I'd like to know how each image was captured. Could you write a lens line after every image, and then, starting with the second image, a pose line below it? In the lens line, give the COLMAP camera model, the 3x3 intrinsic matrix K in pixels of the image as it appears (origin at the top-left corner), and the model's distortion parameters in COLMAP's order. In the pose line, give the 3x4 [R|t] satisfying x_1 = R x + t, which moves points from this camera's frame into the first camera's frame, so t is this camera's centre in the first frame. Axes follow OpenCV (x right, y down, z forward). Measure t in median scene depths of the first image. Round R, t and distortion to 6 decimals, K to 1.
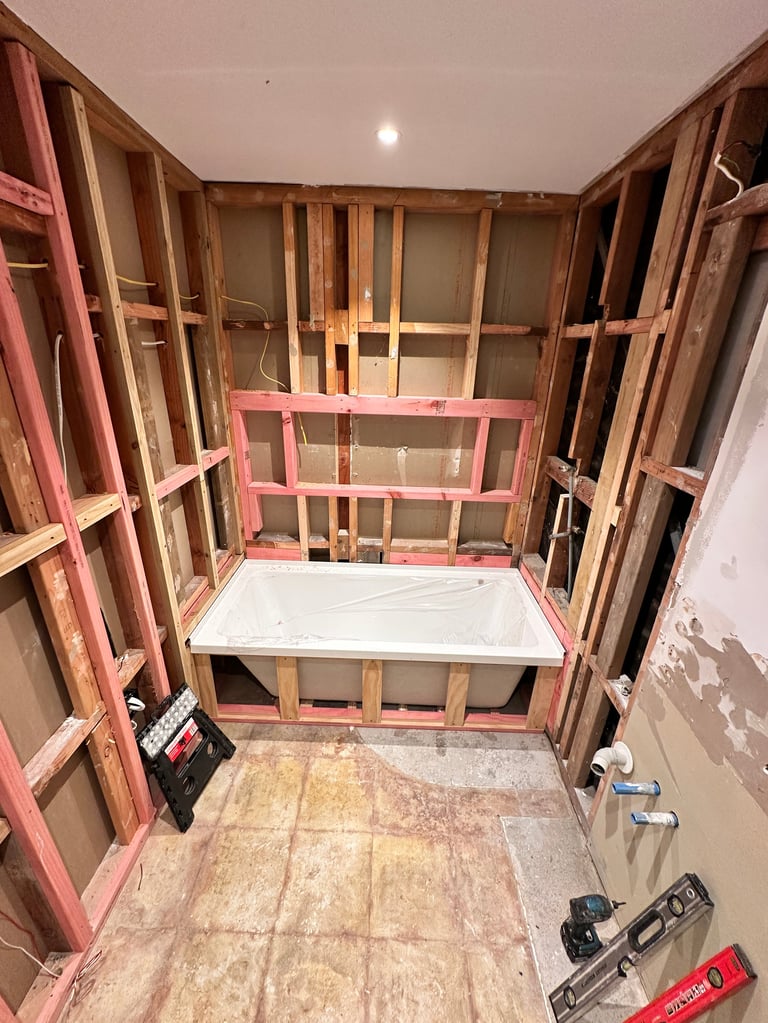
lens RADIAL K [[409.8, 0, 385.1], [0, 409.8, 515.4], [0, 0, 1]] dist [0.000827, 0.000038]
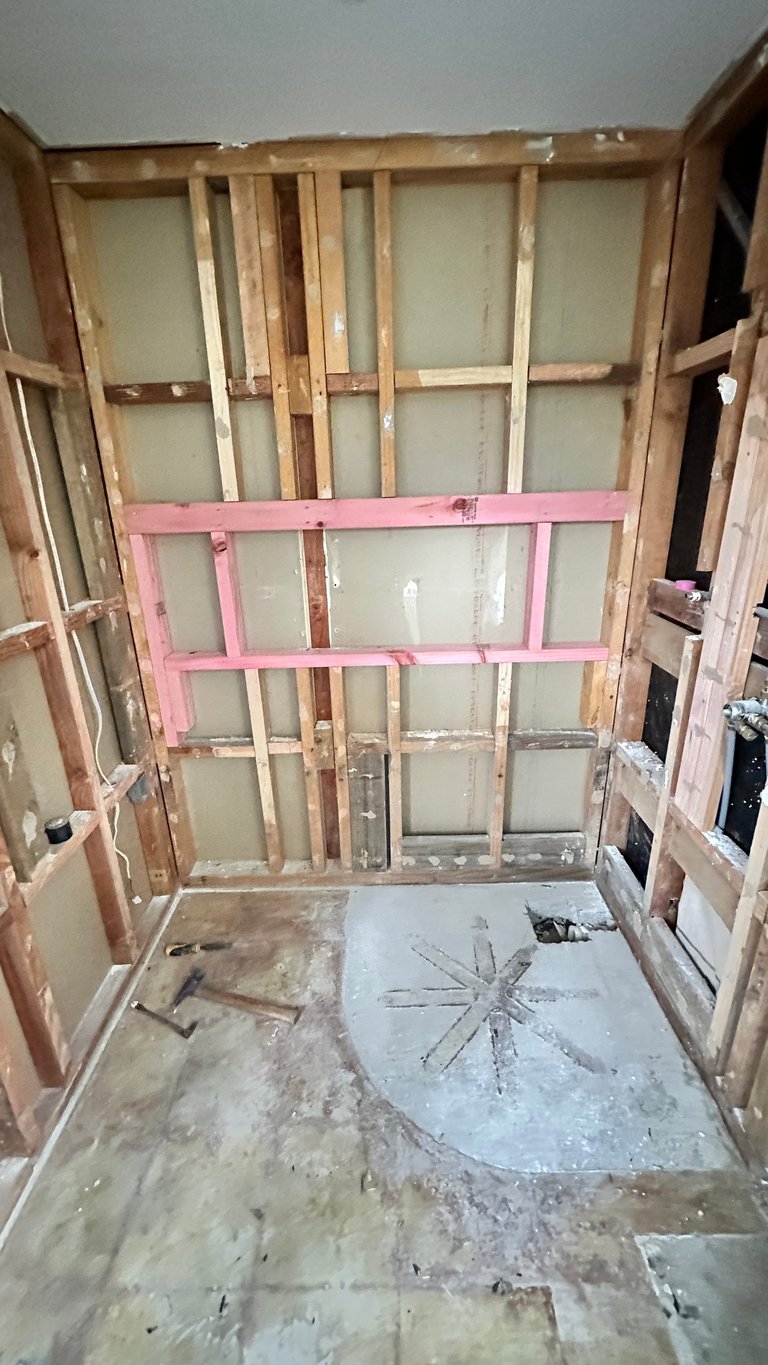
lens RADIAL K [[546.6, 0, 384.4], [0, 546.6, 681.9], [0, 0, 1]] dist [-0.001106, -0.000121]
pose [[0.998327, -0.057278, -0.007944, 0.001327], [0.056819, 0.997163, -0.049372, 0.029825], [0.010750, 0.048838, 0.998749, 0.237088]]
